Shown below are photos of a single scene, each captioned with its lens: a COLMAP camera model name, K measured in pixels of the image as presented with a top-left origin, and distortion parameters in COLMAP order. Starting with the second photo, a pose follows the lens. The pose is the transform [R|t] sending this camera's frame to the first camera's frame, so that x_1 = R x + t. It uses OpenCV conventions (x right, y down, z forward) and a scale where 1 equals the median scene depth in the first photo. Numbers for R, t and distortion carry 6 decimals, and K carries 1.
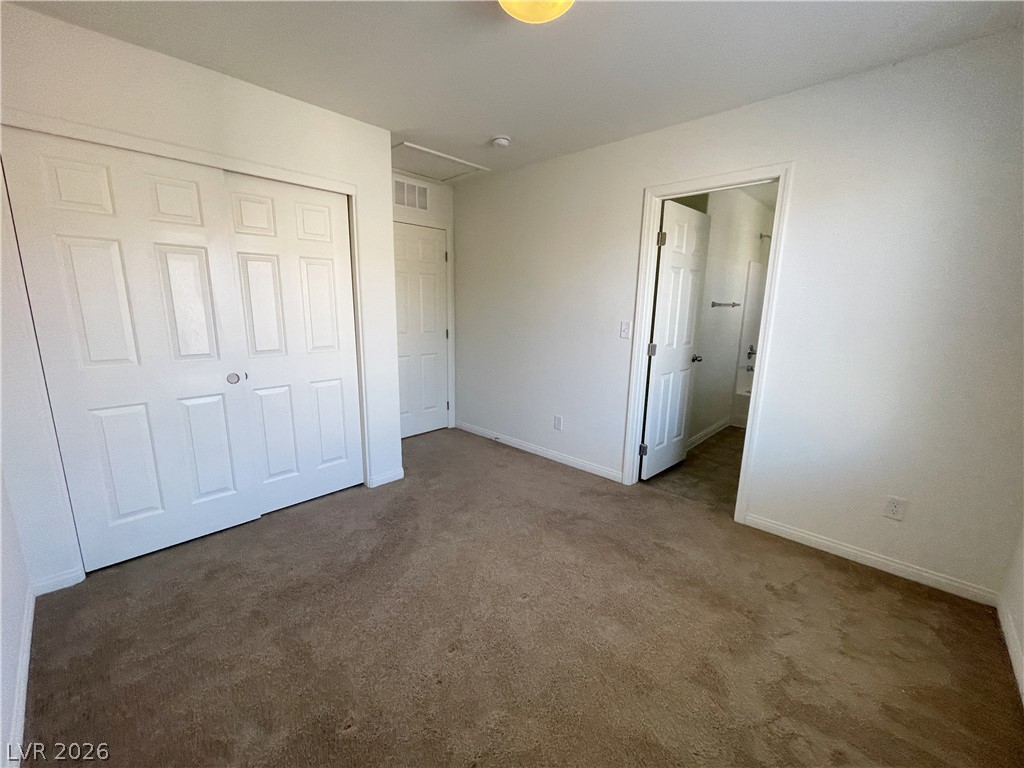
lens RADIAL K [[419.1, 0, 507.8], [0, 419.1, 386.3], [0, 0, 1]] dist [0.000418, -0.000190]
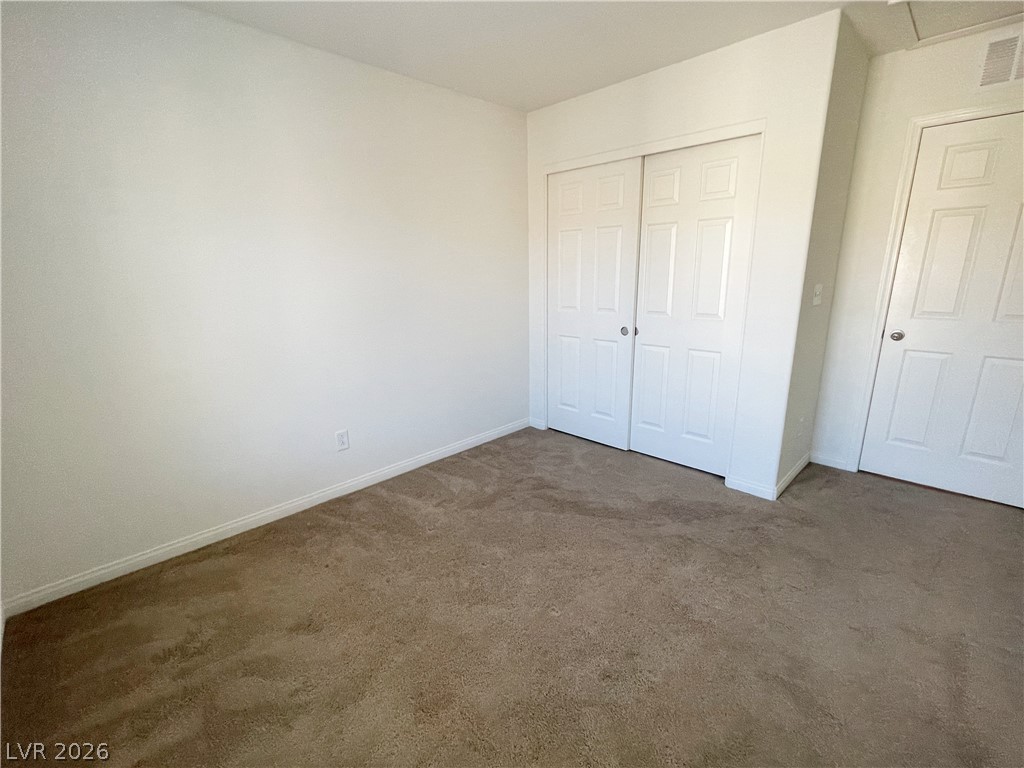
lens RADIAL K [[437.0, 0, 500.6], [0, 437.0, 385.4], [0, 0, 1]] dist [0.001090, 0.000132]
pose [[-0.023275, 0.232061, -0.972423, 0.606146], [-0.182708, 0.955317, 0.232352, -0.092500], [0.982892, 0.183077, 0.020165, 0.596796]]
